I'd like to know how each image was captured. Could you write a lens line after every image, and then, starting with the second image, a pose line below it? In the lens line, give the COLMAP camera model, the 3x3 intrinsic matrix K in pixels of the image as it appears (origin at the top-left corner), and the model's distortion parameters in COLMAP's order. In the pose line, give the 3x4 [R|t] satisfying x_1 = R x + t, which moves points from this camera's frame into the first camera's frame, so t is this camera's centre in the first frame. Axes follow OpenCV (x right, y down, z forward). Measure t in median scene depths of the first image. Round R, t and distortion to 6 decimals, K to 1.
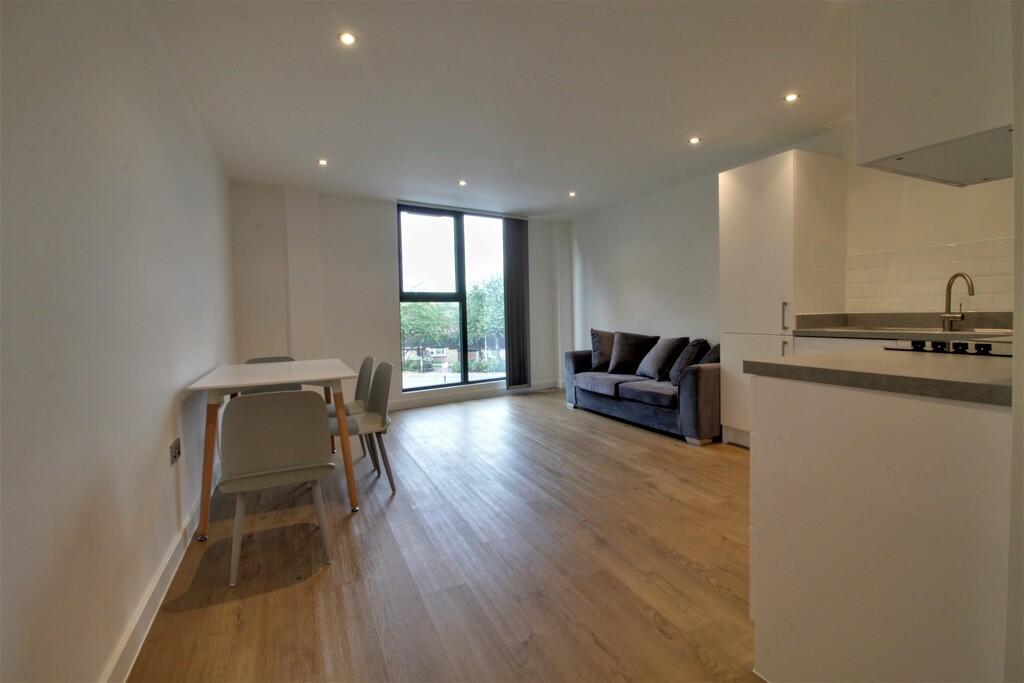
lens RADIAL K [[475.9, 0, 514.1], [0, 475.9, 326.1], [0, 0, 1]] dist [-0.013619, -0.000980]
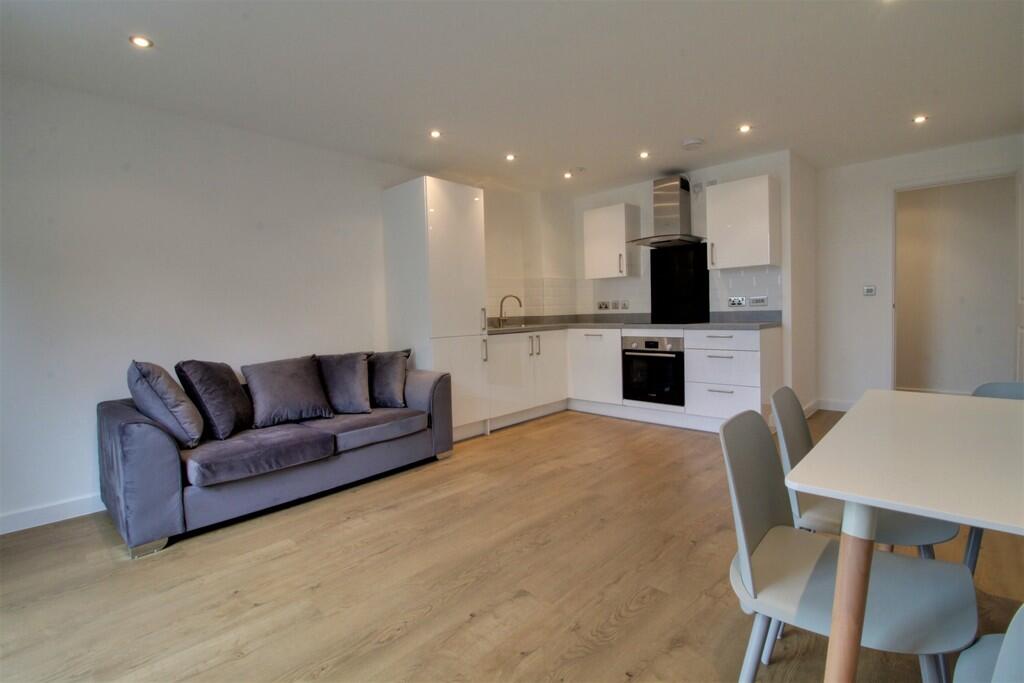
lens RADIAL K [[475.9, 0, 514.1], [0, 475.9, 326.1], [0, 0, 1]] dist [-0.013619, -0.000980]
pose [[-0.379103, 0.000140, 0.925354, -0.669315], [0.053808, 0.998311, 0.021893, -0.028715], [-0.923789, 0.058092, -0.378471, 1.511642]]
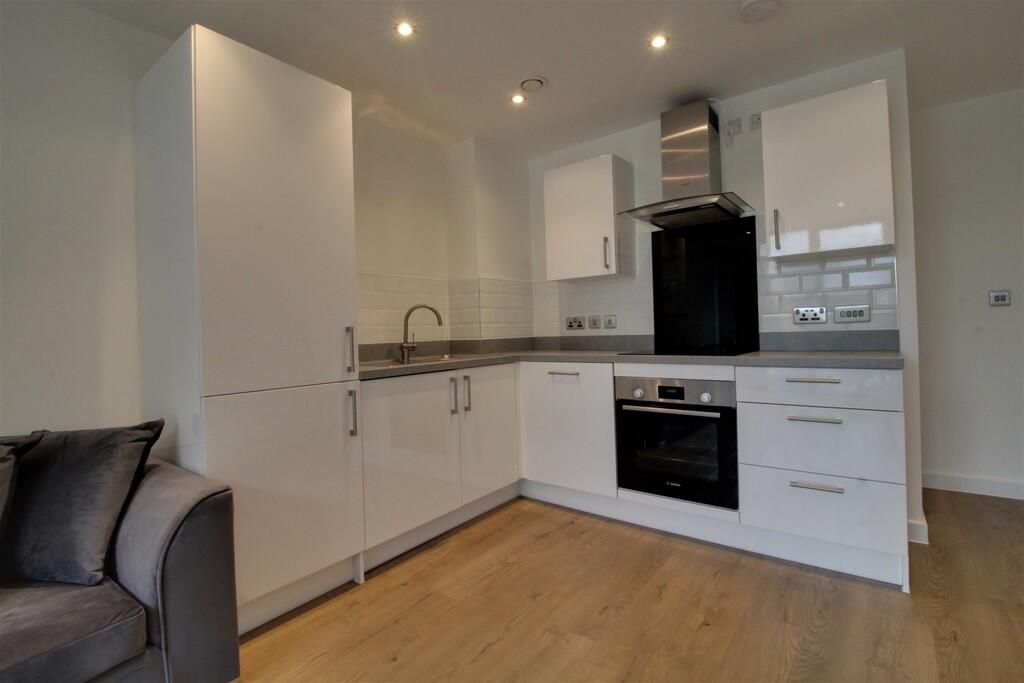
lens RADIAL K [[475.9, 0, 514.1], [0, 475.9, 326.1], [0, 0, 1]] dist [-0.013619, -0.000980]
pose [[-0.470183, 0.040462, 0.881641, -0.079190], [0.057064, 0.998252, -0.015382, -0.032601], [-0.880722, 0.043078, -0.471670, 1.187605]]
